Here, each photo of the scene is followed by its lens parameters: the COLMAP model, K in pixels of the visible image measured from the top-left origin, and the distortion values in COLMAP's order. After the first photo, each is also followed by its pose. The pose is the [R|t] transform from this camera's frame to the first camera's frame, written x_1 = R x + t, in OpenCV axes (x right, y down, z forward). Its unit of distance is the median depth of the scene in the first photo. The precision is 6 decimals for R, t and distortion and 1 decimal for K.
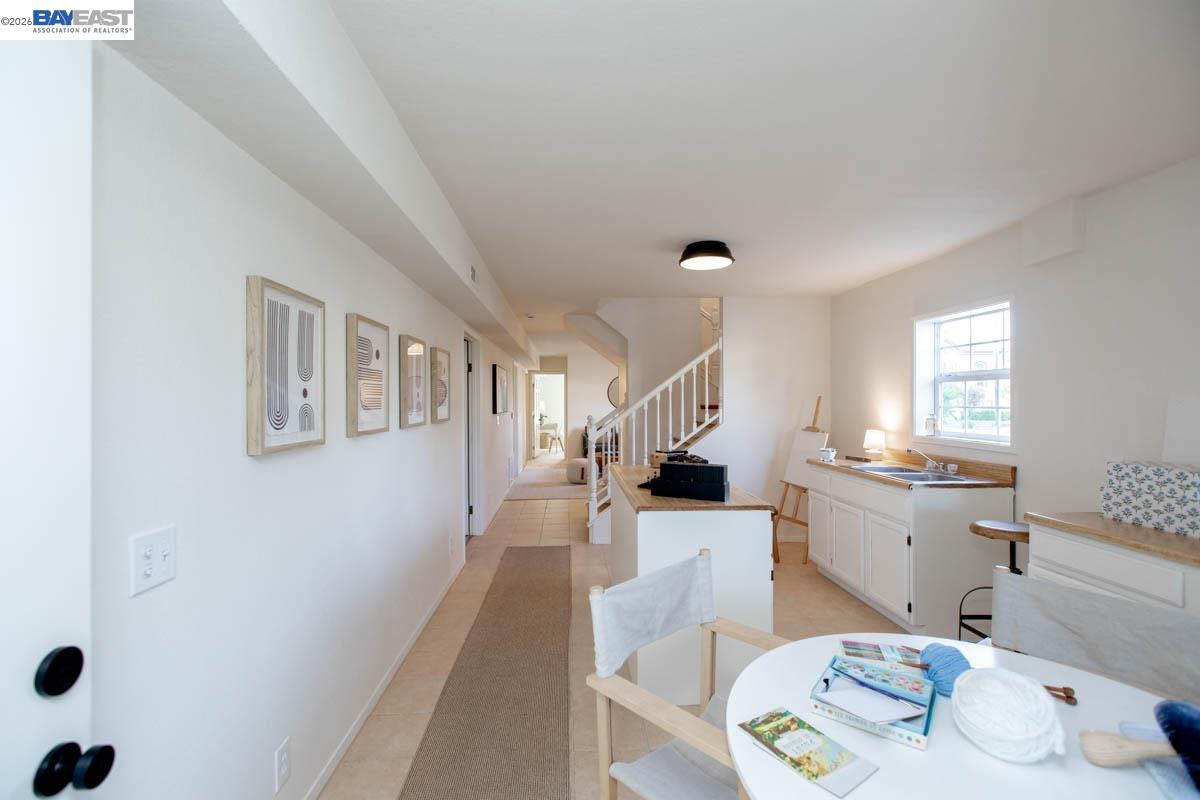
lens RADIAL K [[539.5, 0, 598.2], [0, 539.5, 400.7], [0, 0, 1]] dist [0.000473, -0.000202]
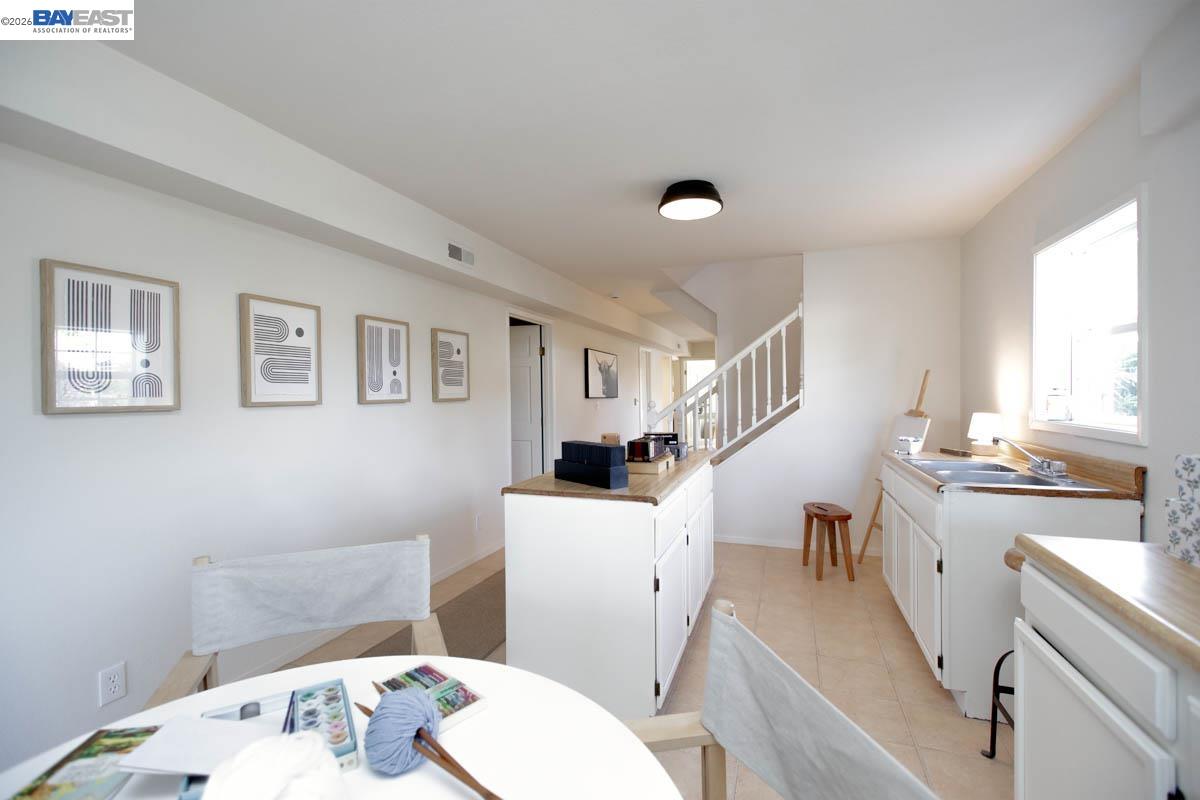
lens RADIAL K [[539.5, 0, 598.7], [0, 539.5, 402.7], [0, 0, 1]] dist [0.000473, -0.000202]
pose [[0.920061, -0.001476, -0.391772, 0.397281], [0.008465, 0.999834, 0.016113, 0.030173], [0.391684, -0.018141, 0.919921, 0.171626]]
